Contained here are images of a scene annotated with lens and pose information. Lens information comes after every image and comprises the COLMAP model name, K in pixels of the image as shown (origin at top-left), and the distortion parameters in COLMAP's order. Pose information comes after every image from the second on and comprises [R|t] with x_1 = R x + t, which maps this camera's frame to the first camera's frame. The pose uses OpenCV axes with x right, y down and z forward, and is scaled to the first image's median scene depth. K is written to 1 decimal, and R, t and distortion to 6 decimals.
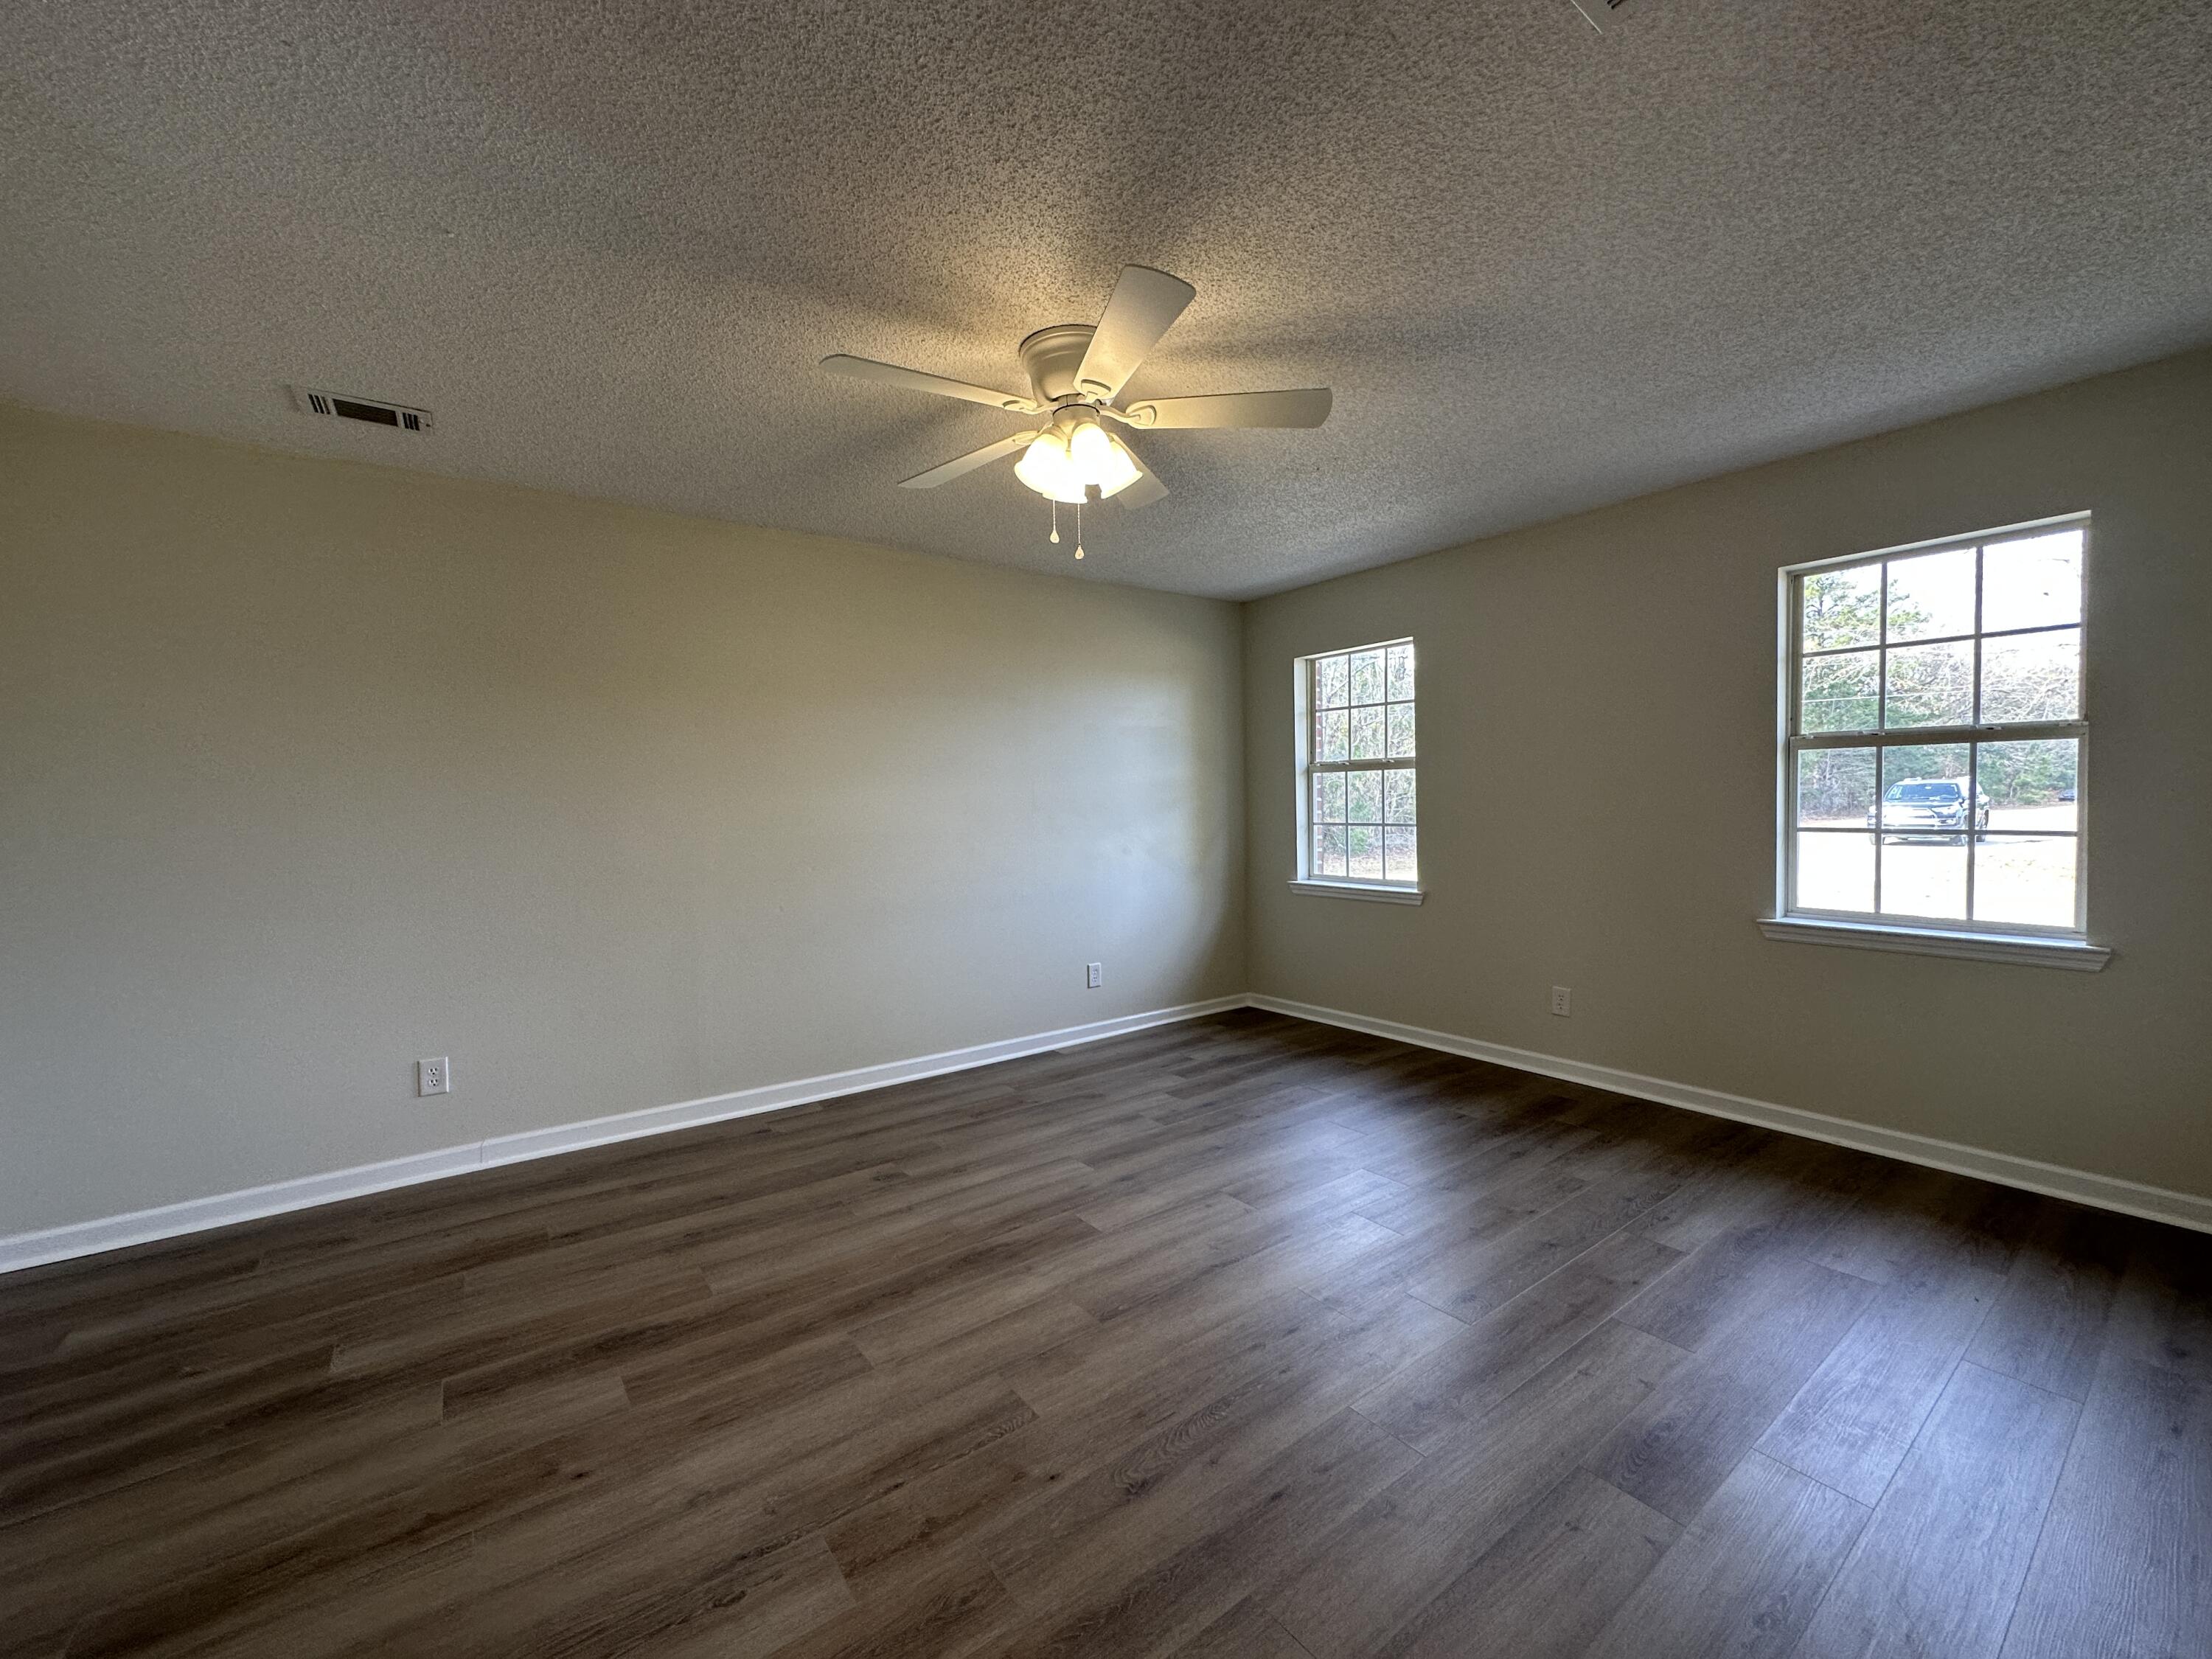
lens RADIAL K [[887.3, 0, 1113.3], [0, 887.3, 830.6], [0, 0, 1]] dist [-0.003738, 0.000426]
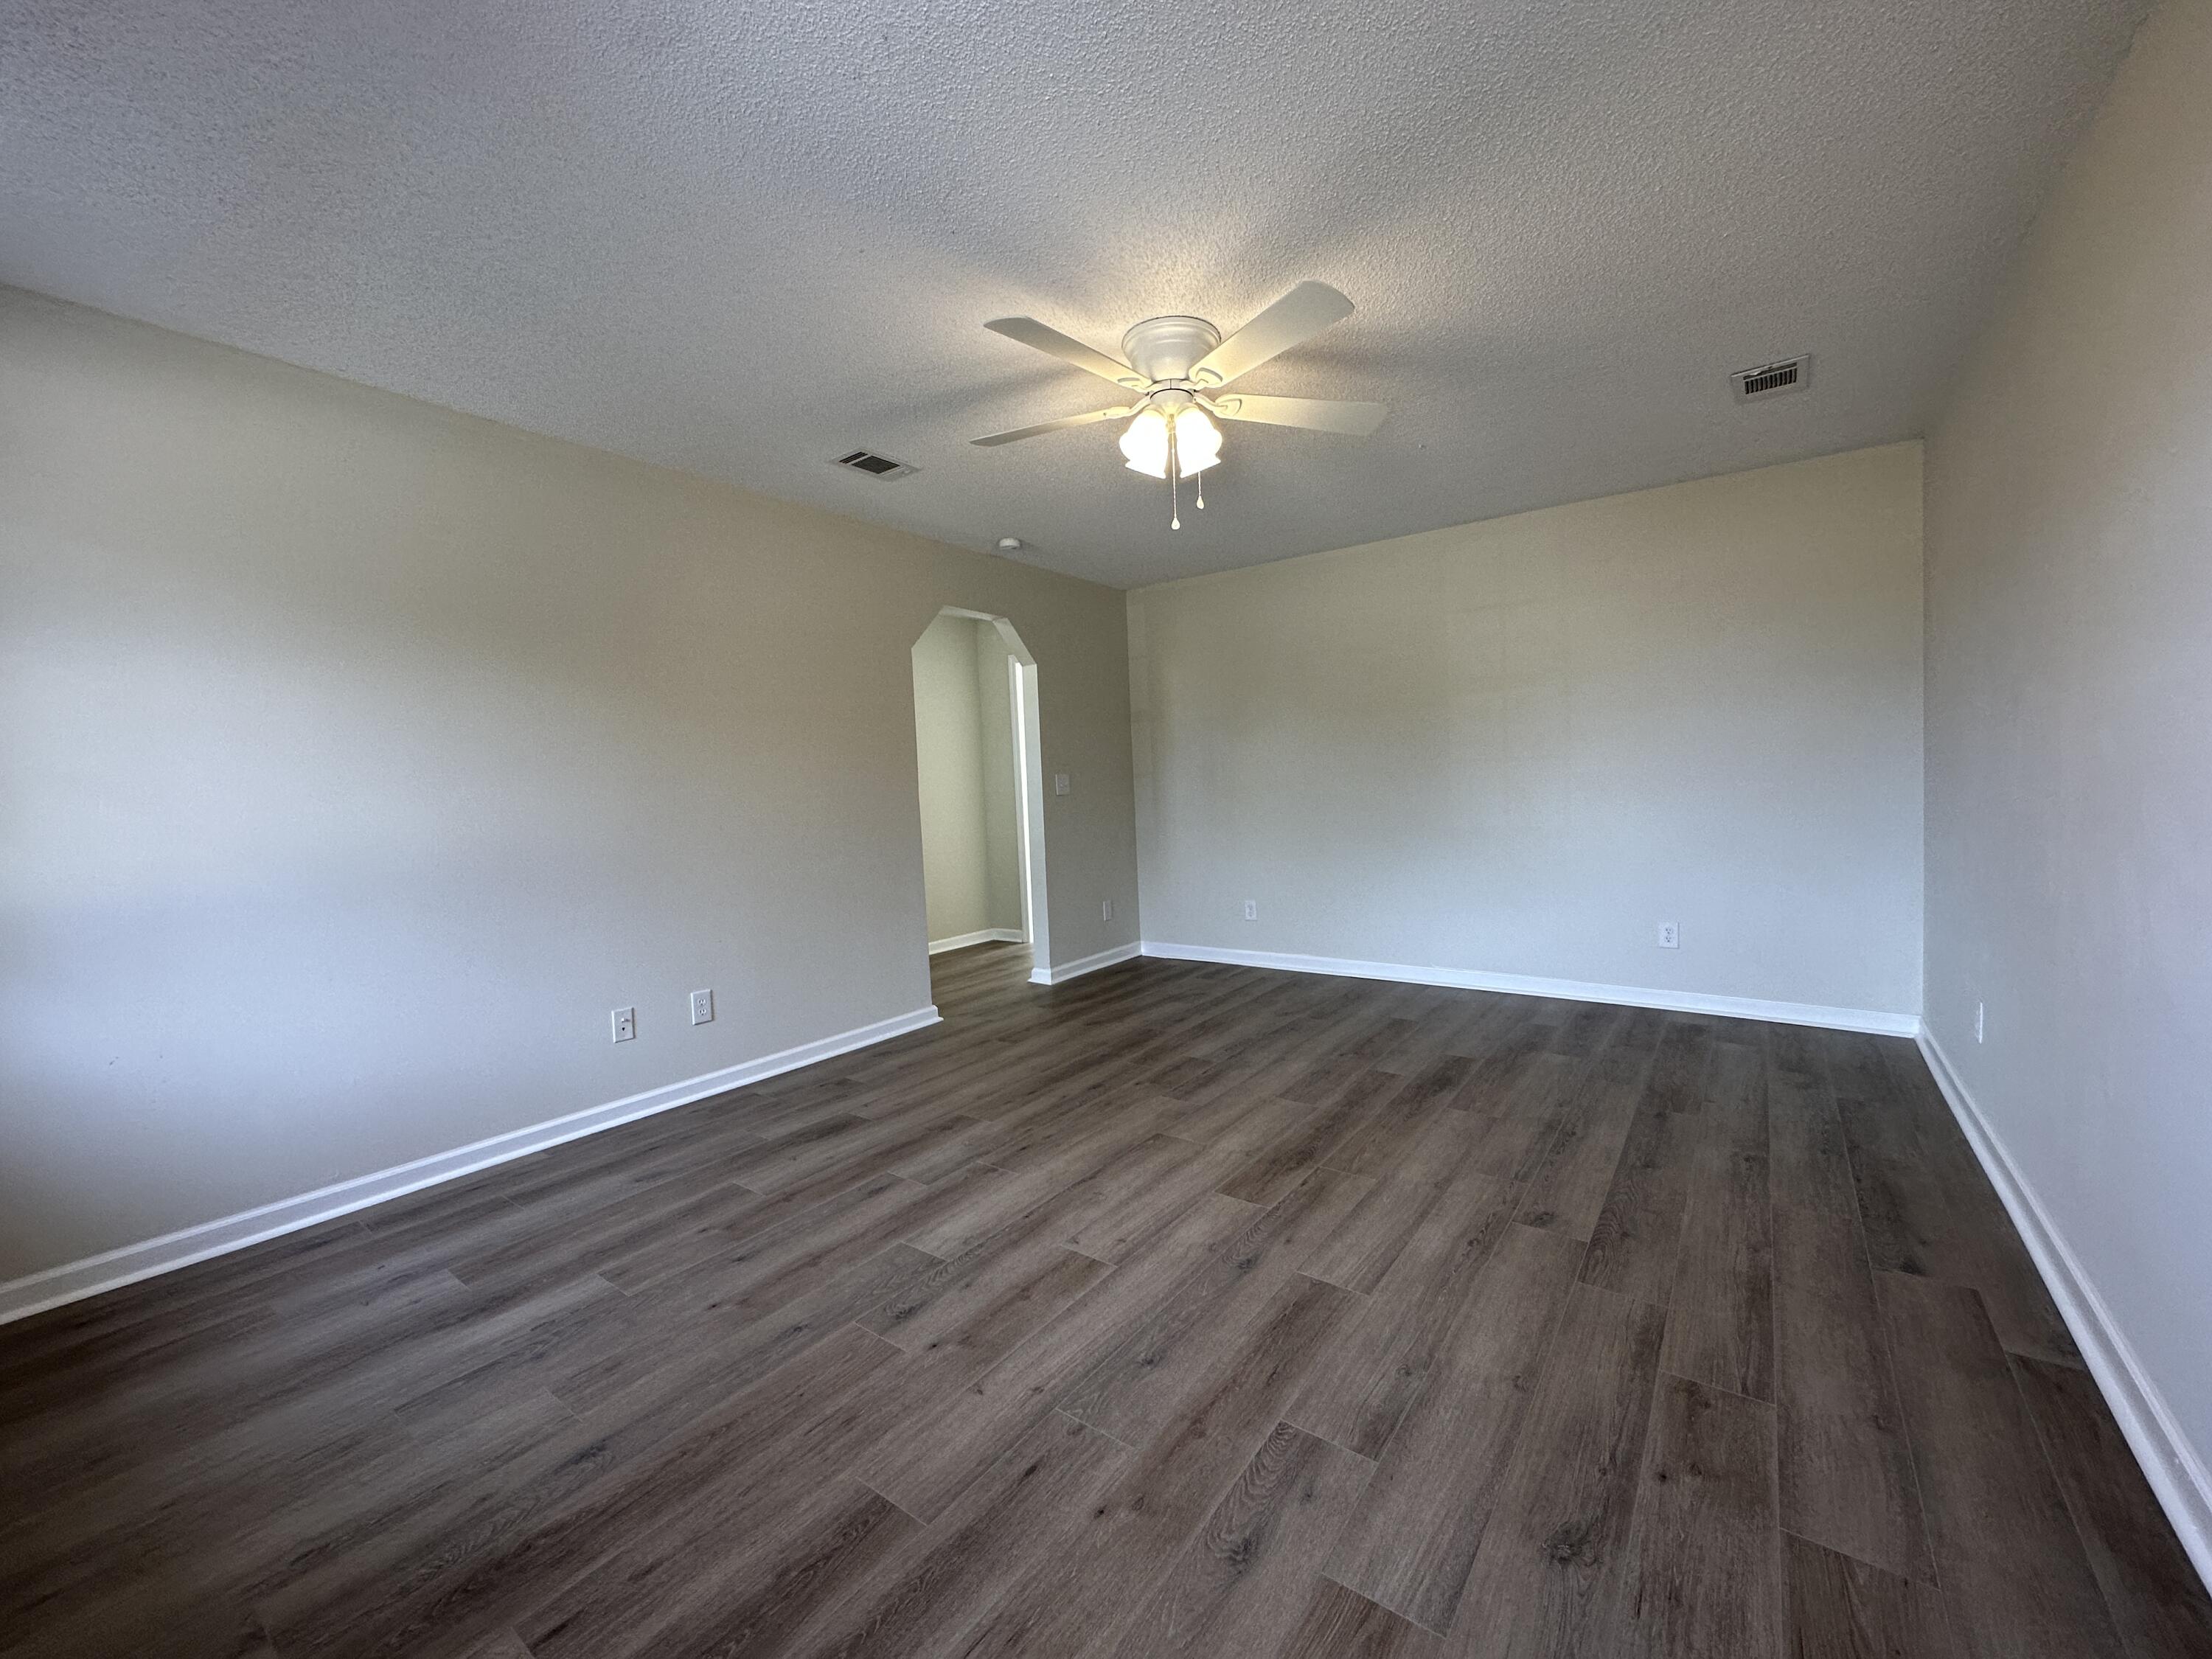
lens RADIAL K [[887.3, 0, 1103.9], [0, 887.3, 830.2], [0, 0, 1]] dist [-0.003738, 0.000426]
pose [[-0.958780, 0.069866, -0.275426, 0.298869], [0.046820, 0.994896, 0.089386, -0.028839], [0.280265, 0.072806, -0.957158, 1.623742]]
